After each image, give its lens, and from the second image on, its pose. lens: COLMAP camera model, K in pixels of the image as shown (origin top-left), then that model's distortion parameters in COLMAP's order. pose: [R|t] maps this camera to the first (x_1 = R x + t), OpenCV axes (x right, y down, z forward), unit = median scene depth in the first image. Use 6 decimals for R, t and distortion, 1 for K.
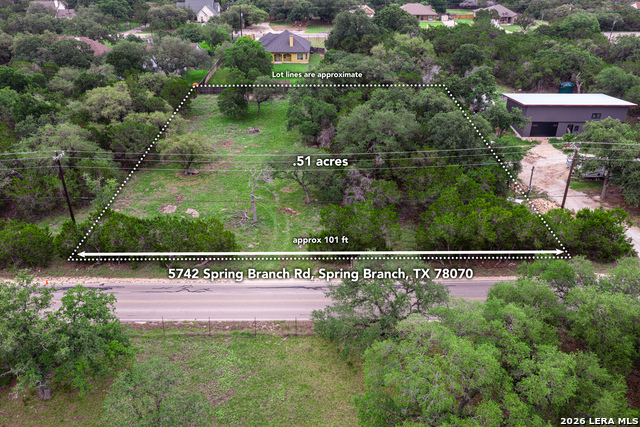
lens RADIAL K [[529.7, 0, 319.2], [0, 529.7, 213.2], [0, 0, 1]] dist [0.016373, -0.030354]
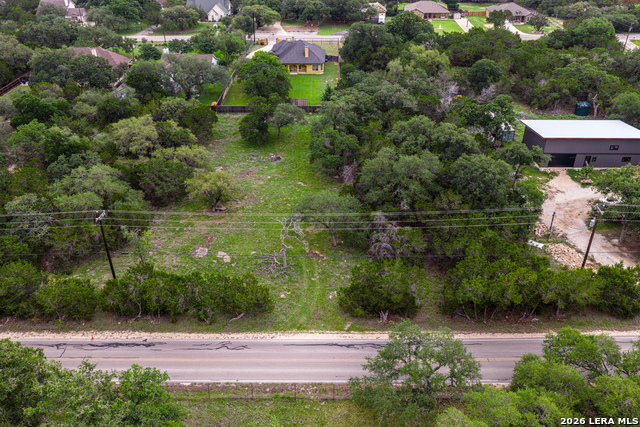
lens RADIAL K [[529.7, 0, 319.3], [0, 529.7, 214.2], [0, 0, 1]] dist [0.016373, -0.030354]
pose [[0.999984, -0.000495, -0.005547, -0.041172], [0.000766, 0.998798, 0.049007, -0.119631], [0.005516, -0.049011, 0.998783, -0.026599]]
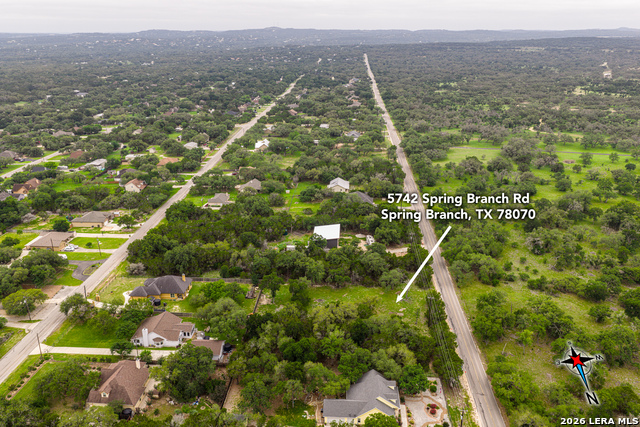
lens RADIAL K [[529.7, 0, 321.5], [0, 529.7, 217.2], [0, 0, 1]] dist [0.016373, -0.030354]
pose [[0.033844, -0.334098, 0.941930, -2.392476], [0.475757, 0.834222, 0.278800, -1.218326], [-0.878925, 0.438694, 0.187183, 0.572944]]
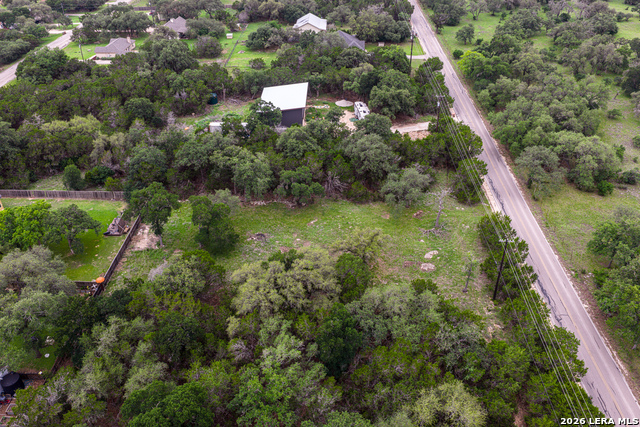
lens RADIAL K [[529.7, 0, 321.0], [0, 529.7, 216.3], [0, 0, 1]] dist [0.016373, -0.030354]
pose [[0.001737, -0.542202, 0.840246, -1.152914], [0.480094, 0.737531, 0.474929, -0.737096], [-0.877216, 0.402572, 0.261589, 0.762898]]
